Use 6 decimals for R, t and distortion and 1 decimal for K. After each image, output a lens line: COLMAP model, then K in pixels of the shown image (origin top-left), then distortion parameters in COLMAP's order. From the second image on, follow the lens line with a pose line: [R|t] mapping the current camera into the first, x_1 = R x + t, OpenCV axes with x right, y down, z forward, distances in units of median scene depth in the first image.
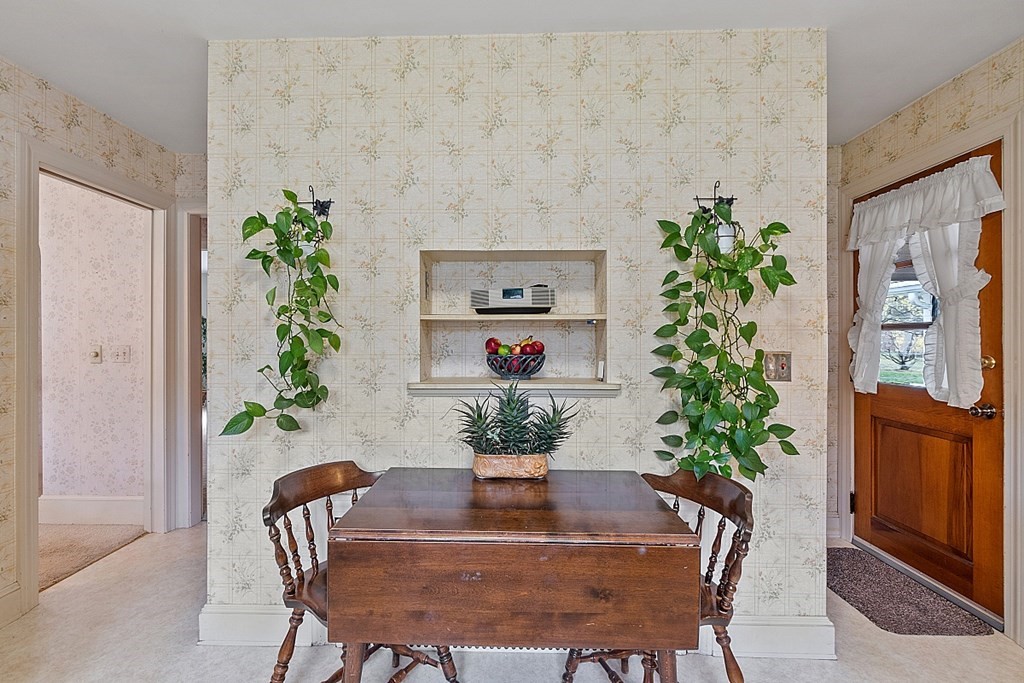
lens RADIAL K [[449.3, 0, 501.0], [0, 449.3, 337.9], [0, 0, 1]] dist [-0.001081, -0.000082]
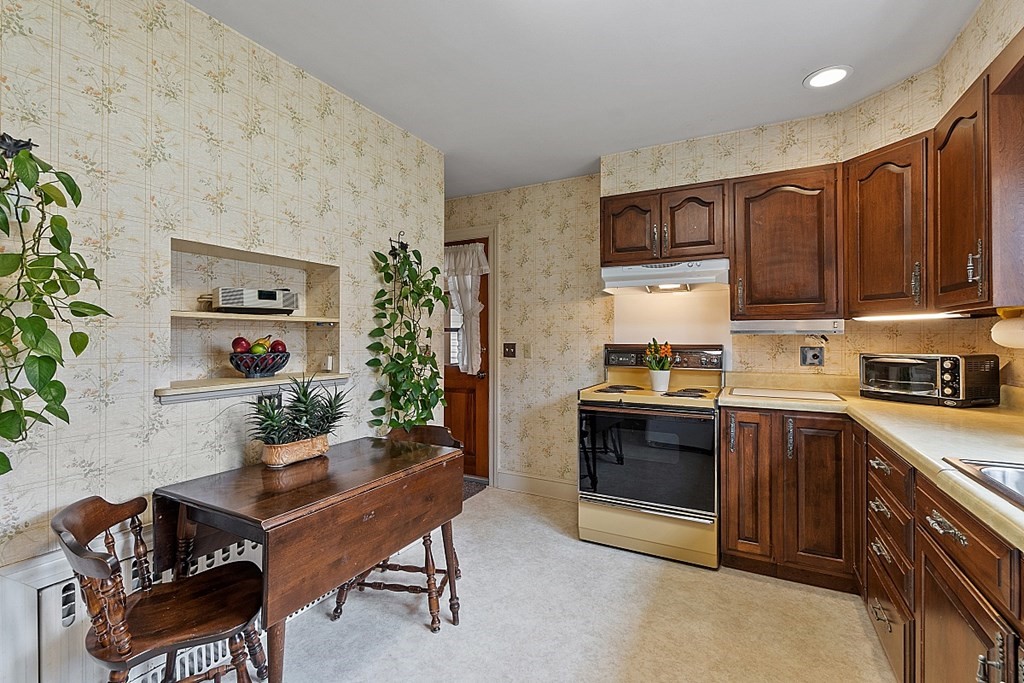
lens RADIAL K [[466.4, 0, 492.0], [0, 466.4, 336.8], [0, 0, 1]] dist [0.000073, 0.000239]
pose [[0.468150, 0.001613, 0.883648, -0.707016], [-0.000110, 0.999998, -0.001767, 0.001000], [-0.883649, 0.000730, 0.468149, 0.019412]]
